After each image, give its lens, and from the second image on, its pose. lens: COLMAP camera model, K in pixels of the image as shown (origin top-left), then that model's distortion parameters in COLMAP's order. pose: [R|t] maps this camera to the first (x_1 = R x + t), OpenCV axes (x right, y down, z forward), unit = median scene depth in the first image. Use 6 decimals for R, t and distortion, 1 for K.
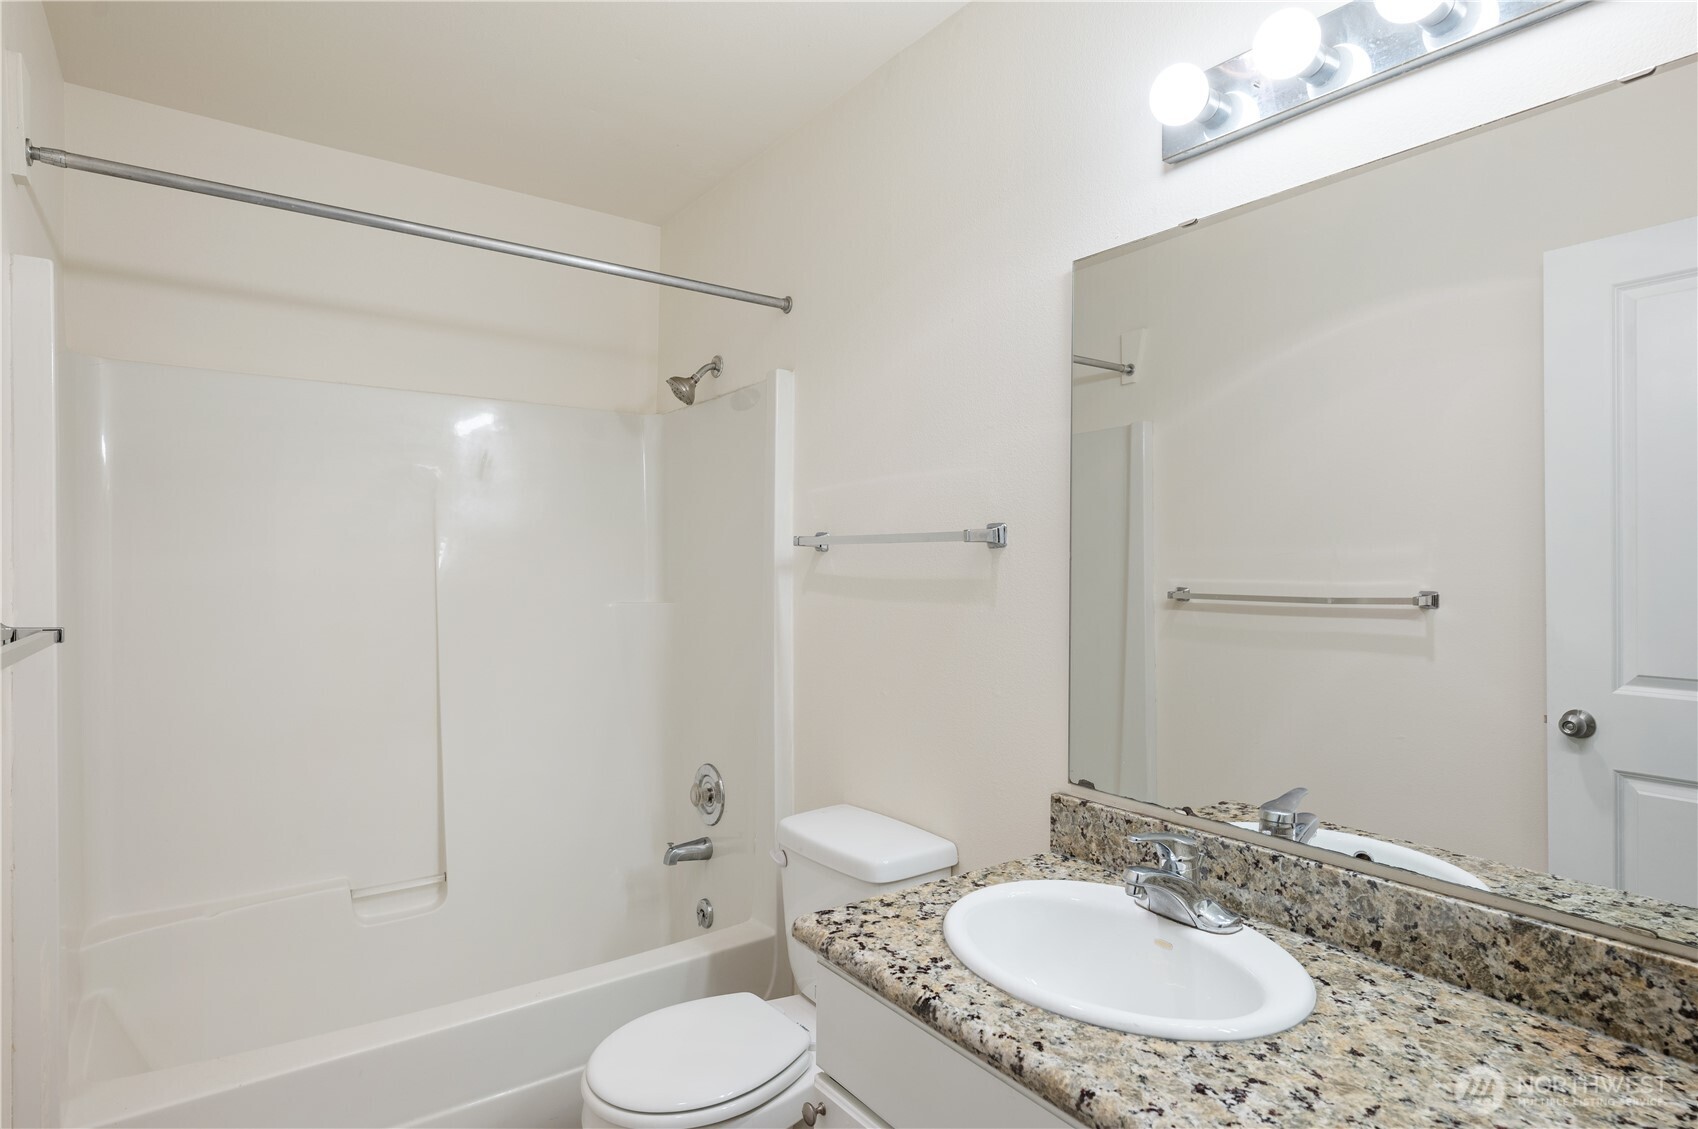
lens RADIAL K [[898.1, 0, 850.4], [0, 898.1, 569.4], [0, 0, 1]] dist [-0.001115, -0.000603]
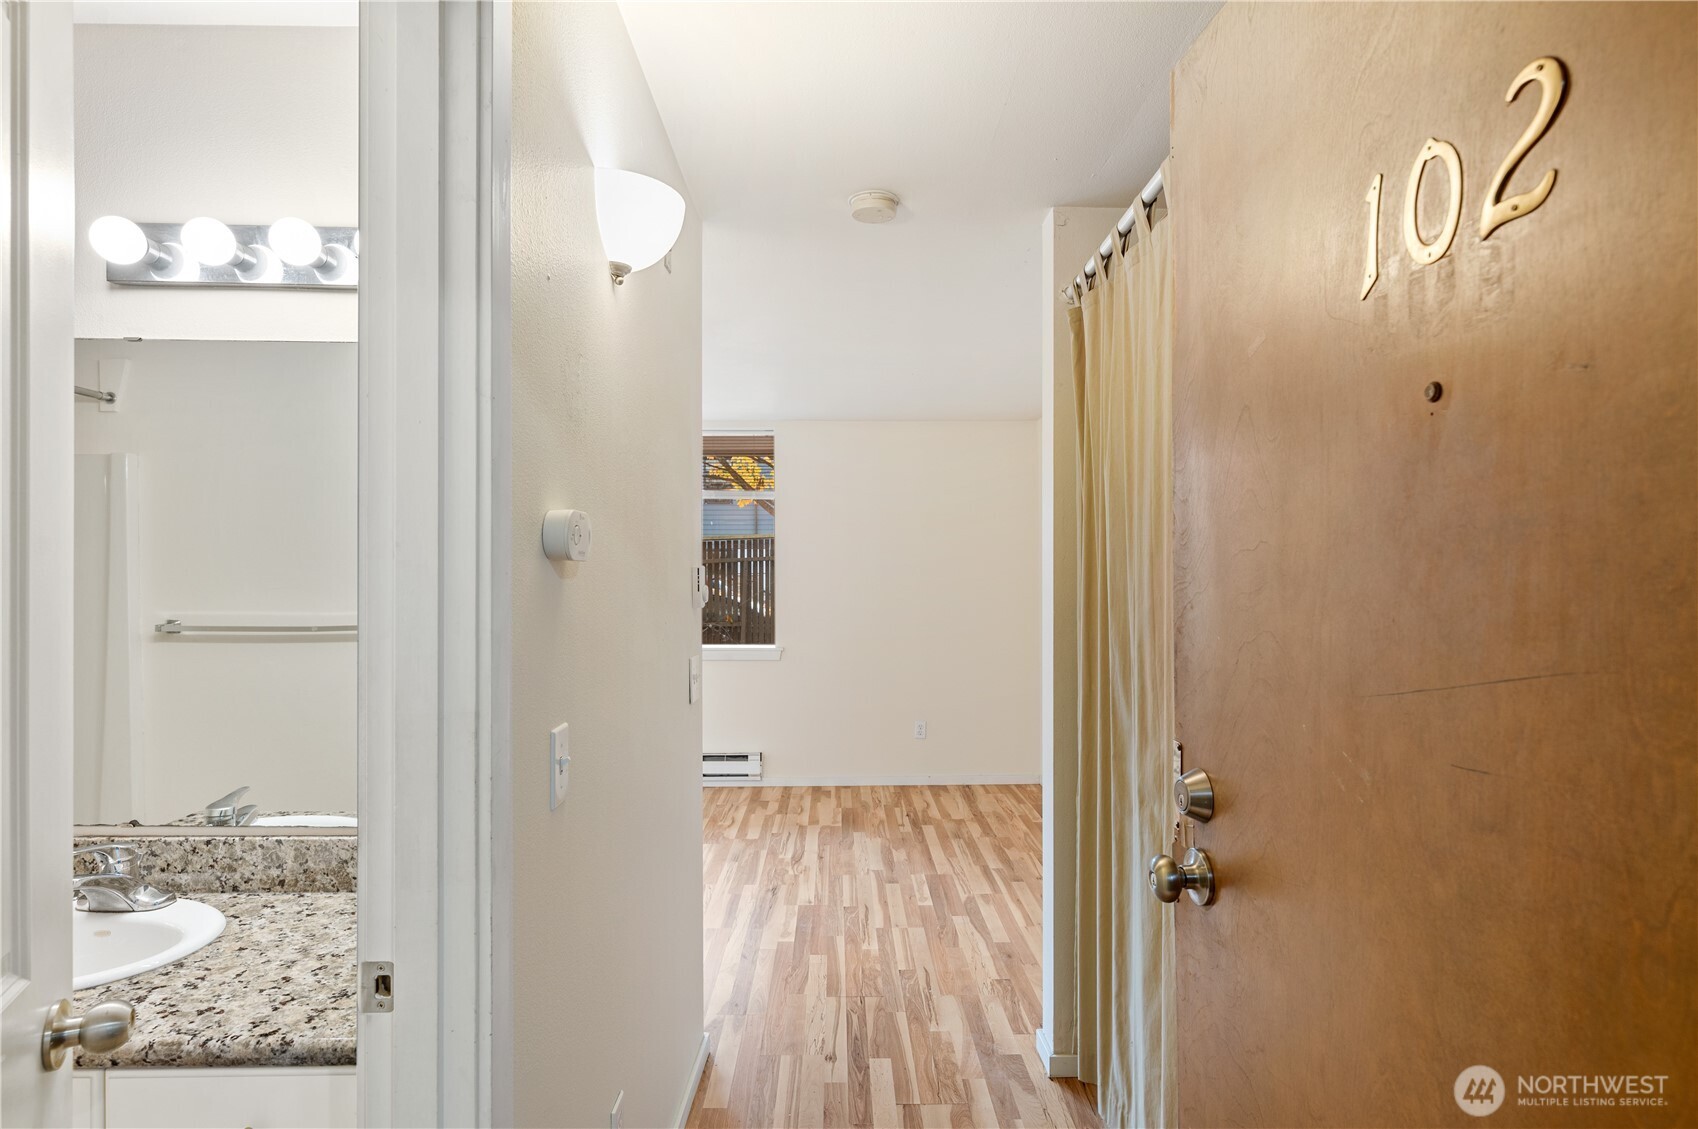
lens RADIAL K [[898.1, 0, 853.5], [0, 898.1, 576.3], [0, 0, 1]] dist [-0.001115, -0.000603]
pose [[0.569604, -0.001282, 0.821919, -0.075619], [0.001655, 0.999999, 0.000413, -0.072755], [-0.821918, 0.001125, 0.569605, -0.560436]]
